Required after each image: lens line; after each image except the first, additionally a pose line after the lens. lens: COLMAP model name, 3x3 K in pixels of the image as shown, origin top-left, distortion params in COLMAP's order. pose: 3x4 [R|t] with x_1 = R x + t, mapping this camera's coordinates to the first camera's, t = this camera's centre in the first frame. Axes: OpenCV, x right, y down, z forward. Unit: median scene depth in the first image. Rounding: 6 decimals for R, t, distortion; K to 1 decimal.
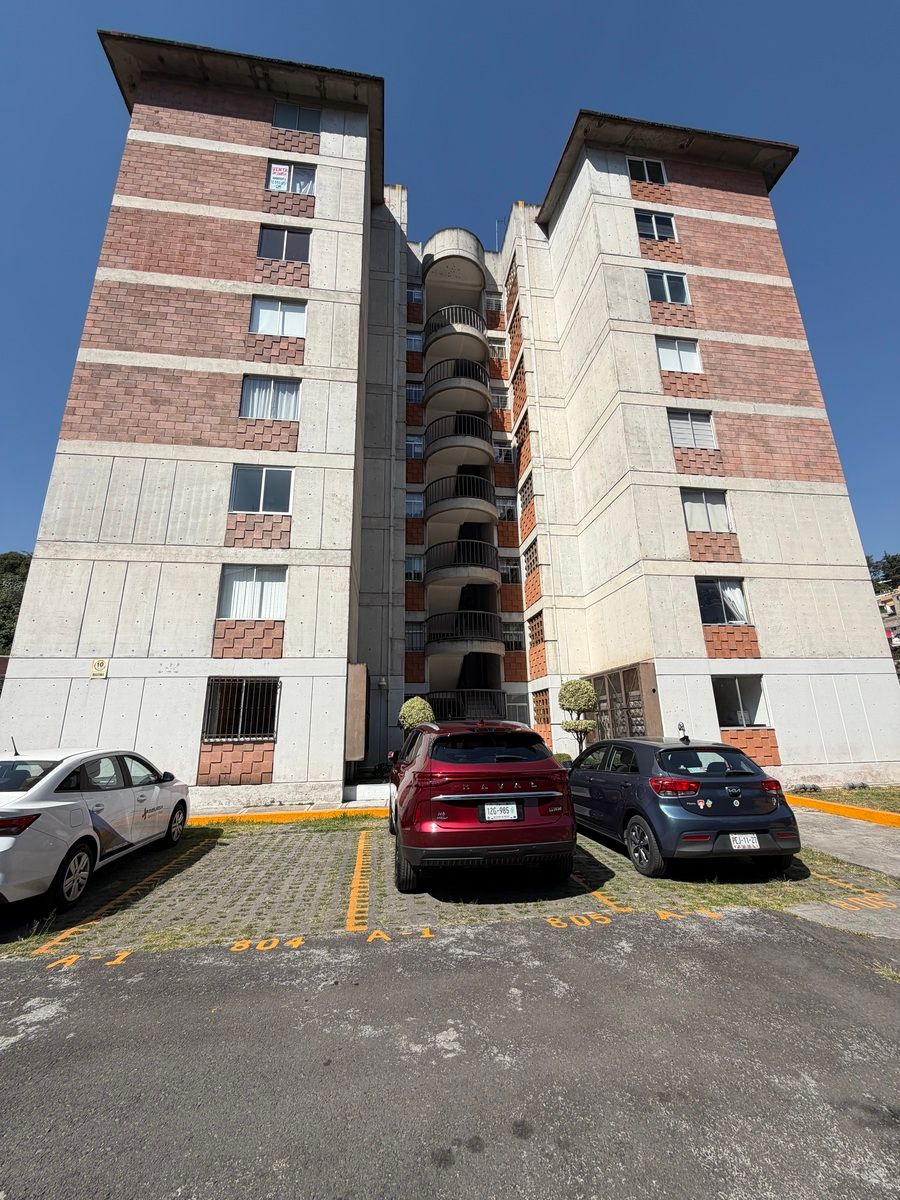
lens RADIAL K [[475.8, 0, 449.6], [0, 475.8, 602.0], [0, 0, 1]] dist [-0.000017, 0.000262]
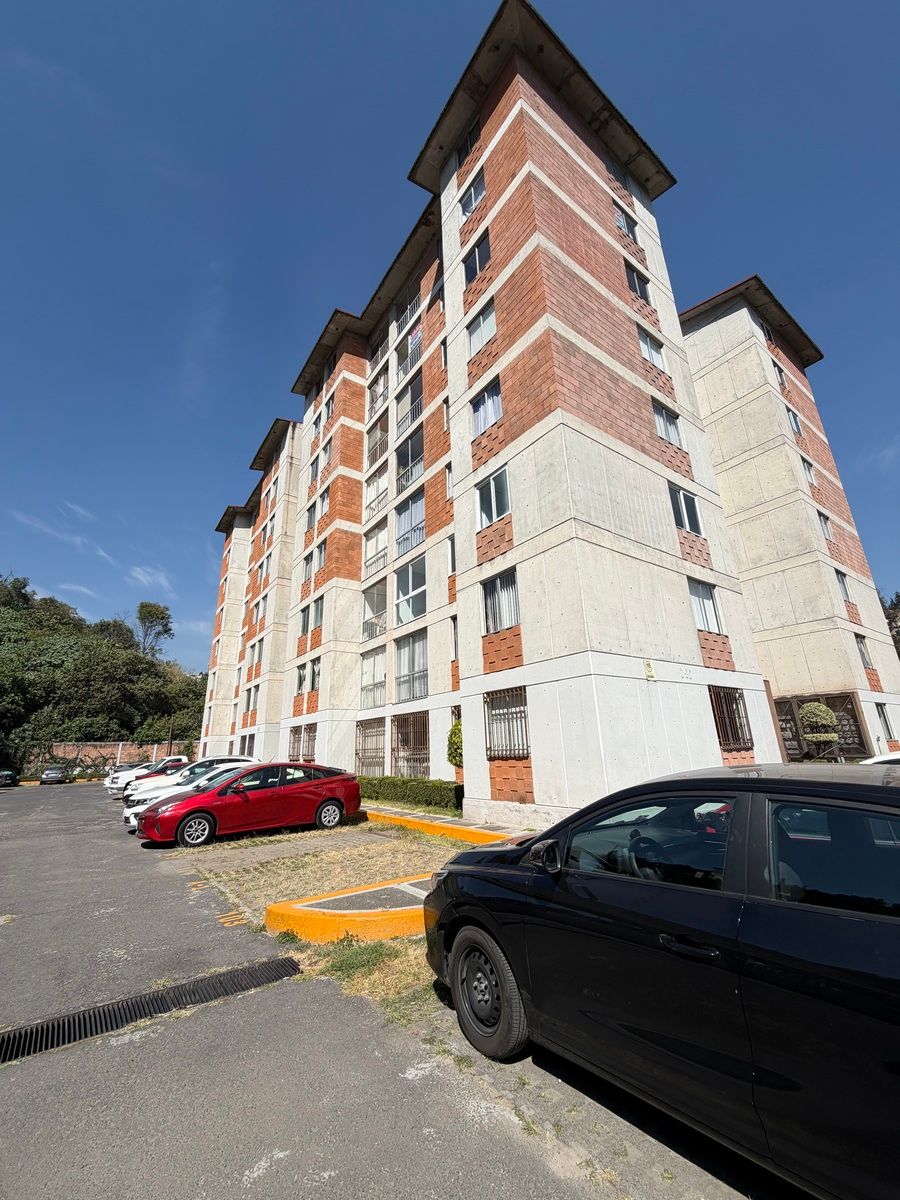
lens RADIAL K [[475.8, 0, 450.4], [0, 475.8, 597.0], [0, 0, 1]] dist [-0.000017, 0.000262]
pose [[0.884070, 0.136501, 0.446977, -1.290138], [-0.109586, 0.990279, -0.085668, 0.102973], [-0.454325, 0.026754, 0.890434, 0.294685]]
